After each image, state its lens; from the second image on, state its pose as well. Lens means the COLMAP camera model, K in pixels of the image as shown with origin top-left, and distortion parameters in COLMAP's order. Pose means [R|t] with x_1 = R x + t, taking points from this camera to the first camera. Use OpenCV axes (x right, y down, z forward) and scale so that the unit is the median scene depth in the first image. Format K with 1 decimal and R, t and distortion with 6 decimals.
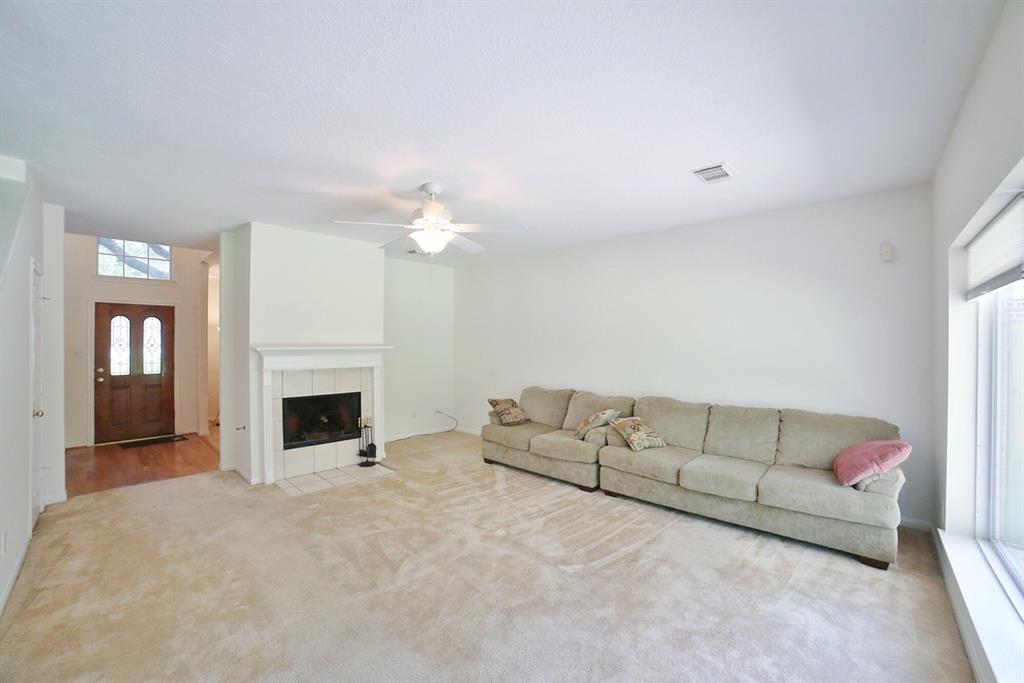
lens RADIAL K [[417.1, 0, 509.4], [0, 417.1, 338.2], [0, 0, 1]] dist [-0.110313, 0.036756]
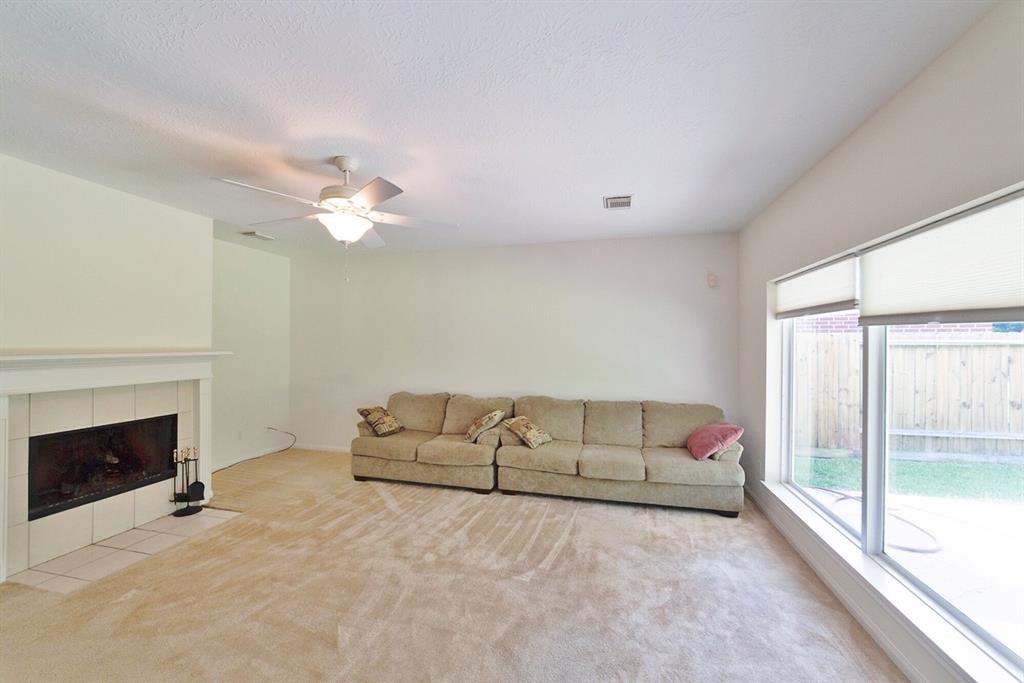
lens RADIAL K [[400.3, 0, 512.7], [0, 400.3, 339.0], [0, 0, 1]] dist [-0.018624, 0.008607]
pose [[0.870870, 0.006138, 0.491474, -0.253395], [-0.007308, 0.999973, 0.000461, -0.011112], [-0.491458, -0.003993, 0.870892, 0.112580]]
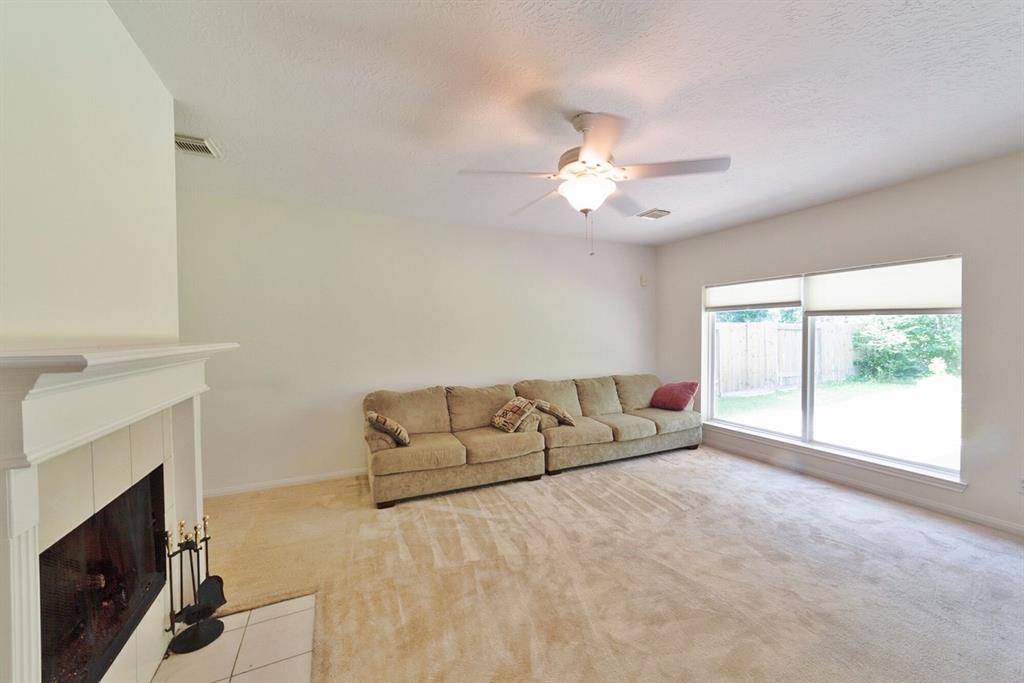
lens RADIAL K [[400.3, 0, 512.7], [0, 400.3, 339.0], [0, 0, 1]] dist [-0.018624, 0.008607]
pose [[0.351701, -0.016077, 0.935975, -0.798331], [-0.002210, 0.999835, 0.018004, 0.010357], [-0.936110, -0.008401, 0.351607, 0.760015]]
